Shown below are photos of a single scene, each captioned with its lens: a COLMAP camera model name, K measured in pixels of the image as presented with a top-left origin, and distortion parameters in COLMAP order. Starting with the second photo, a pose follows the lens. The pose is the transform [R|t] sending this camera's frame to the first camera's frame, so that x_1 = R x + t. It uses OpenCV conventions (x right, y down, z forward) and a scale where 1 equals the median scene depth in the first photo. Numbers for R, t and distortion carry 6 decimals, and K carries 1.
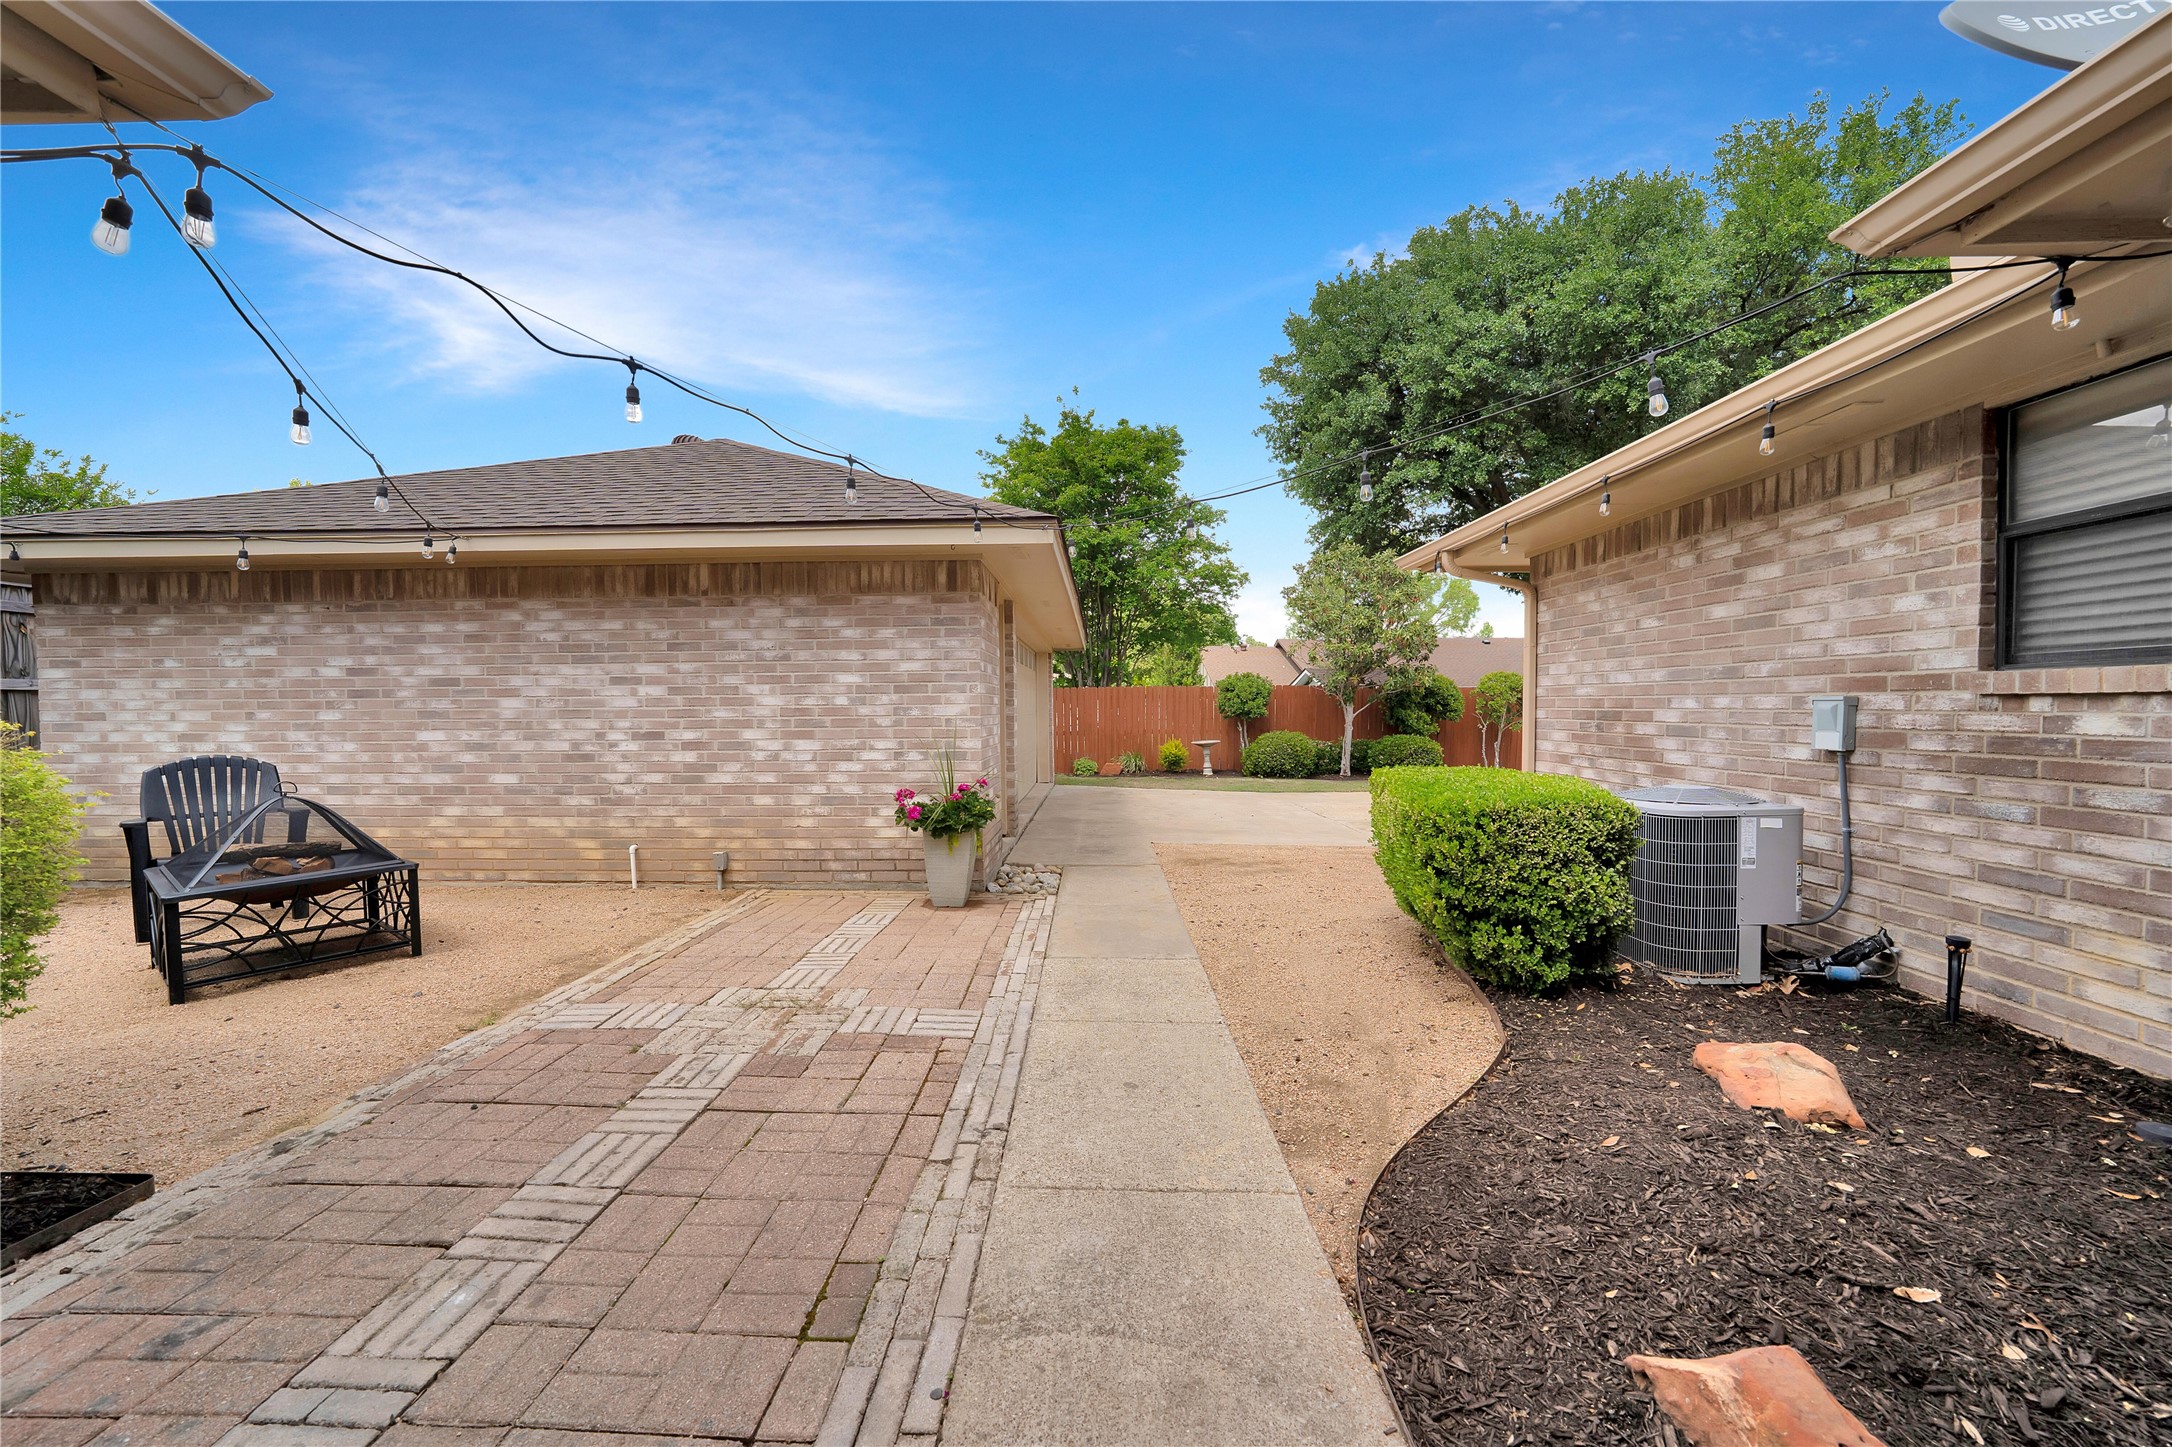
lens RADIAL K [[765.4, 0, 1085.5], [0, 765.4, 696.4], [0, 0, 1]] dist [-0.013185, 0.000207]
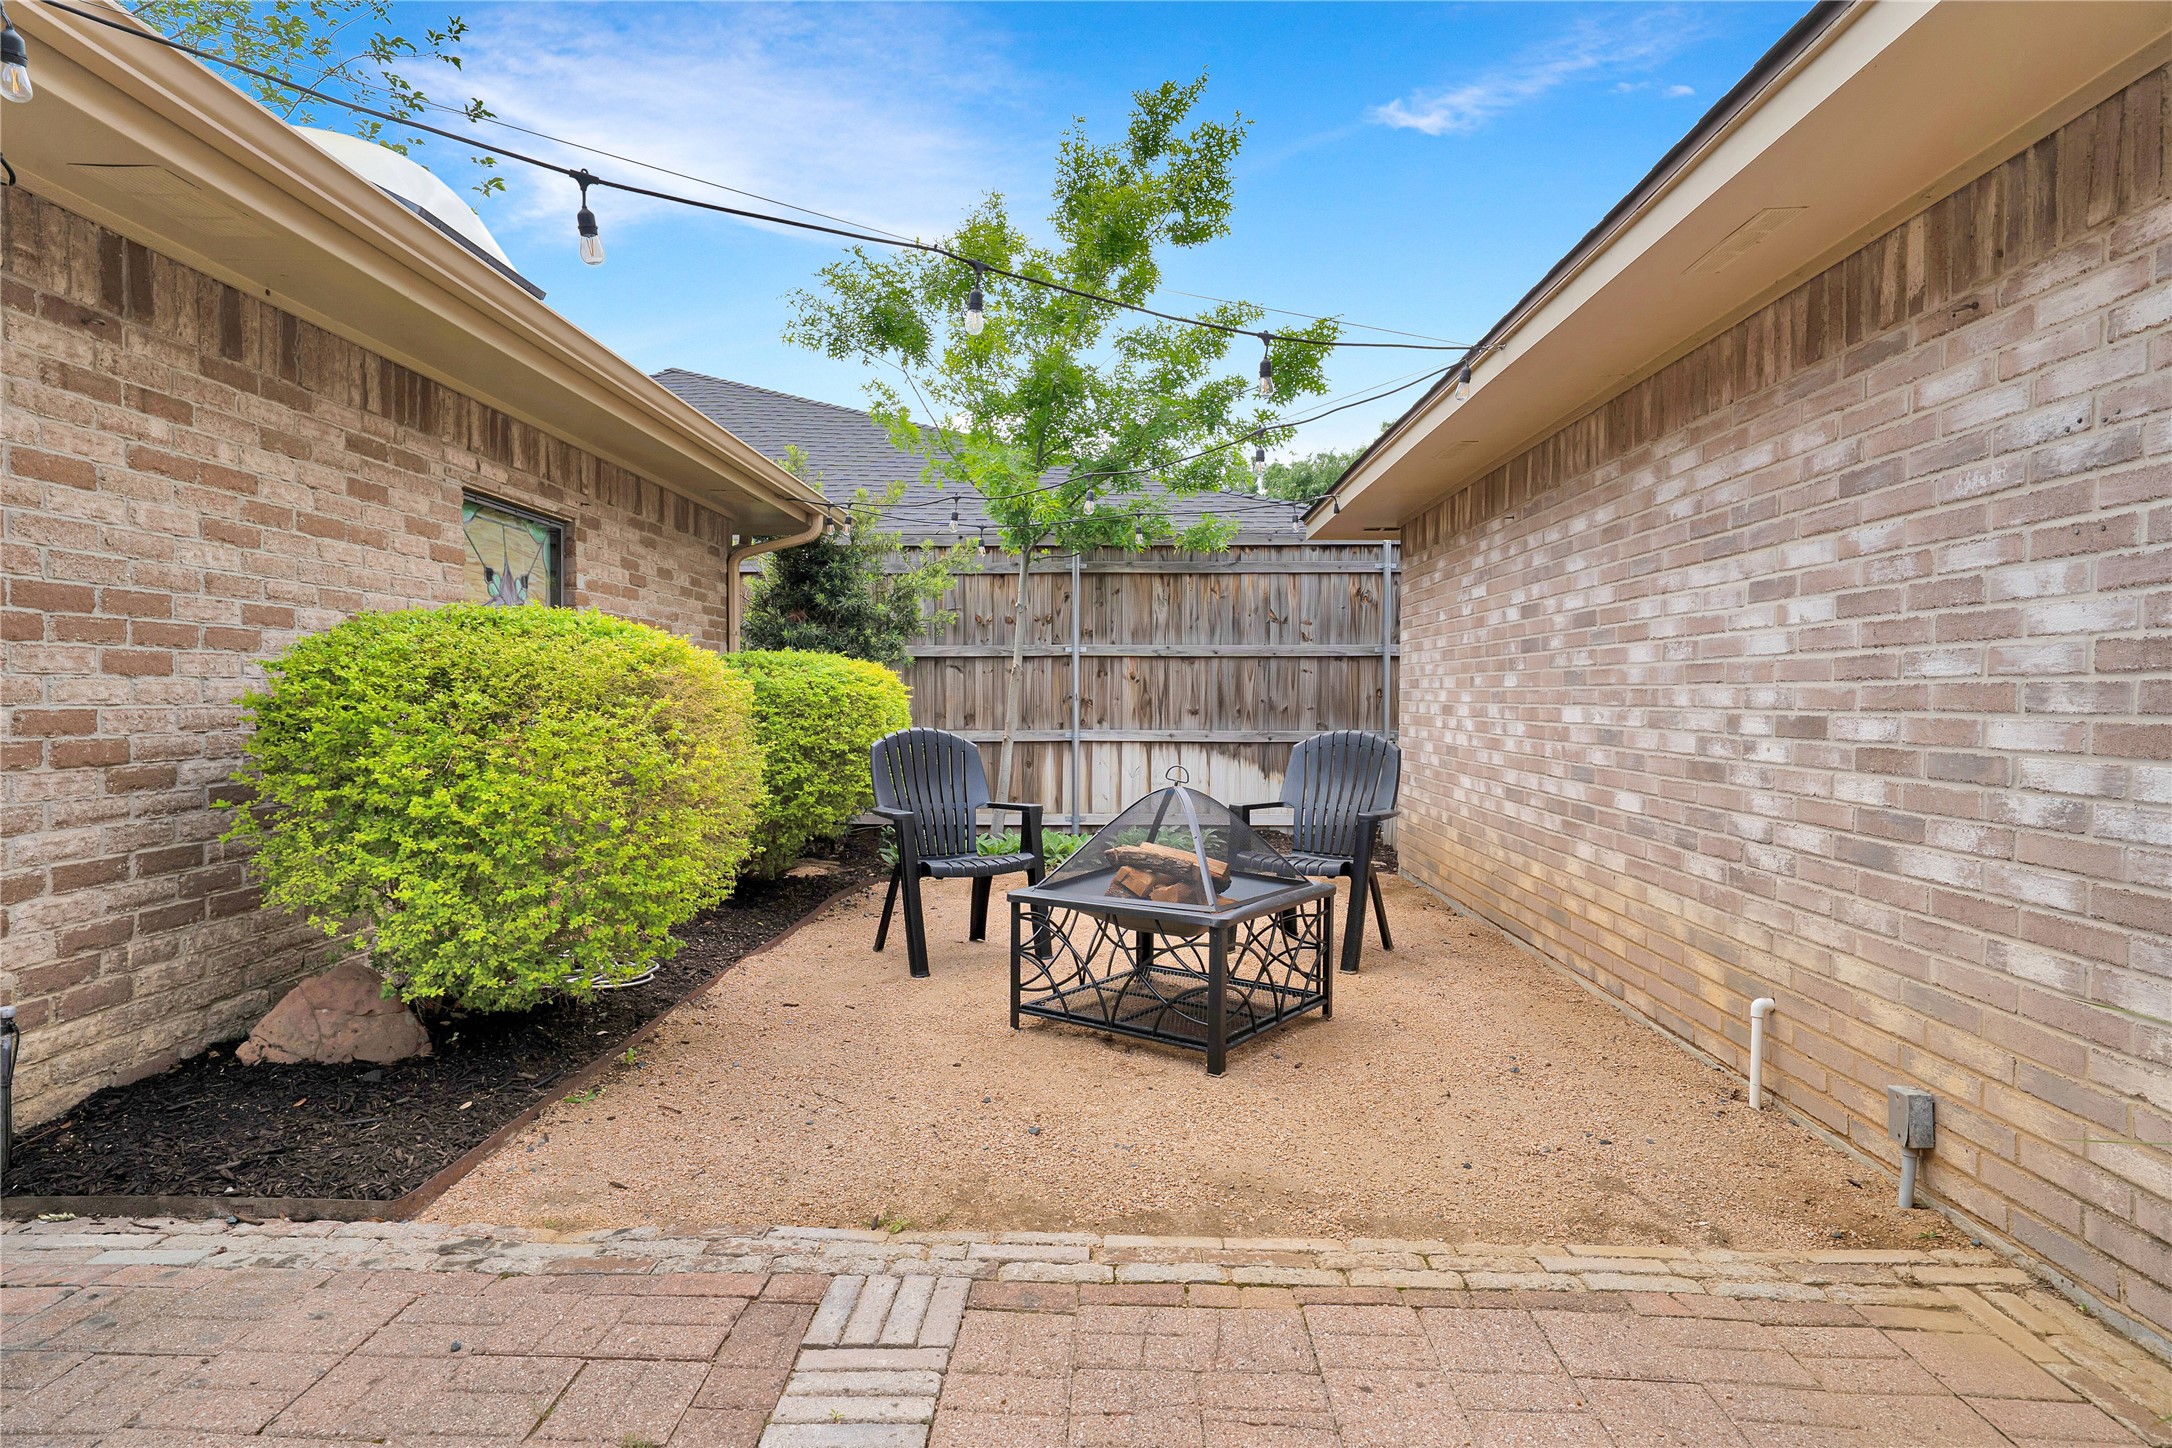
lens RADIAL K [[1161.5, 0, 1084.3], [0, 1161.5, 717.2], [0, 0, 1]] dist [0.006895, 0.001552]
pose [[0.001344, 0.025879, -0.999664, 0.015135], [0.009556, 0.999619, 0.025890, 0.028018], [0.999953, -0.009587, 0.001096, 0.640976]]
